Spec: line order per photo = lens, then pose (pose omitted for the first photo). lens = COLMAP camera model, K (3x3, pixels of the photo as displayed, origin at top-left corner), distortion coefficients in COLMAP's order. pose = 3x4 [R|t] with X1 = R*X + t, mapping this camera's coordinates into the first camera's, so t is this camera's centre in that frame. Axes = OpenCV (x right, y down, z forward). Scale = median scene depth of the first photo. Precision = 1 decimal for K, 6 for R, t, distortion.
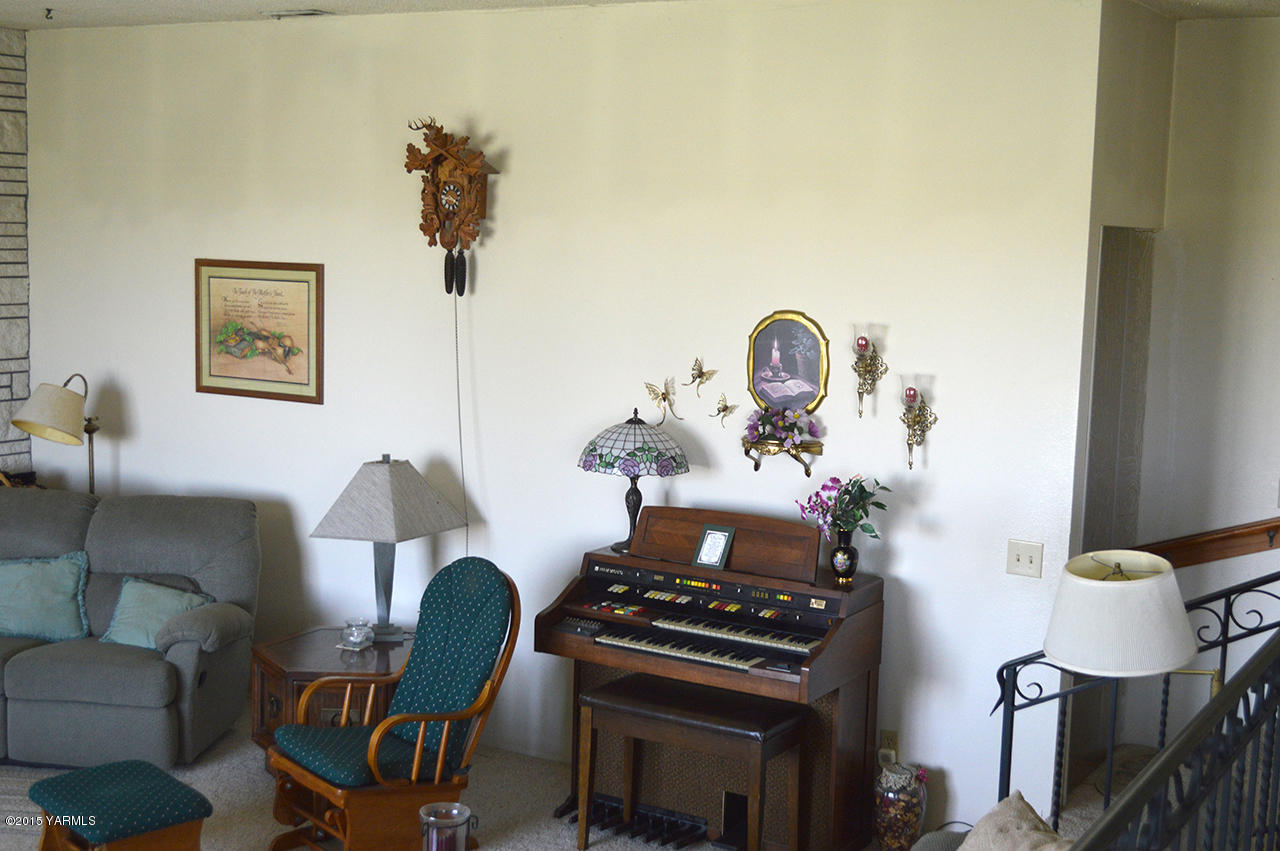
lens RADIAL K [[1711.7, 0, 638.1], [0, 1711.7, 426.1], [0, 0, 1]] dist [-0.029488, 0.000000]
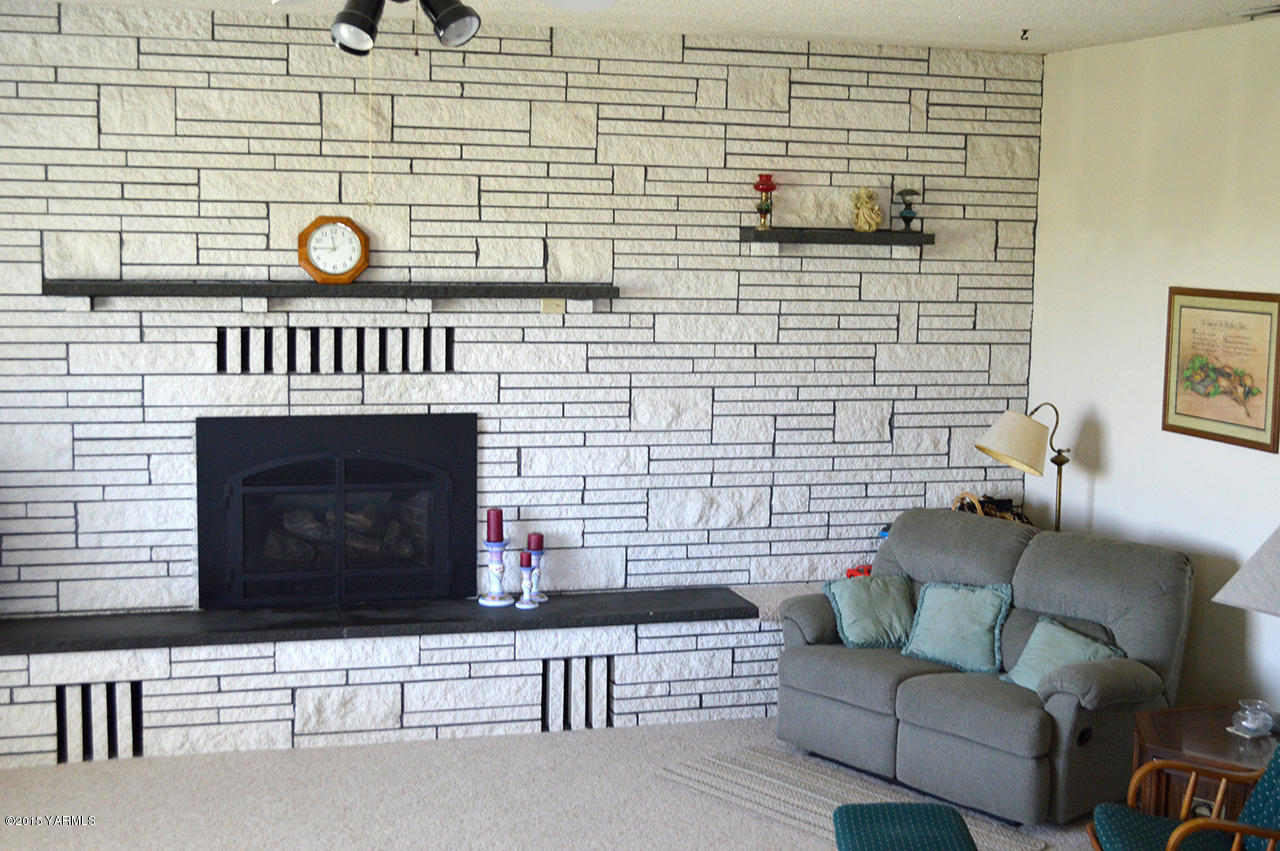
lens RADIAL K [[1711.7, 0, 627.7], [0, 1711.7, 398.5], [0, 0, 1]] dist [-0.029488, 0.000000]
pose [[0.736649, 0.060110, -0.673598, 0.162220], [-0.087407, 0.996150, -0.006695, -0.006152], [0.670603, 0.063809, 0.739067, 0.132136]]
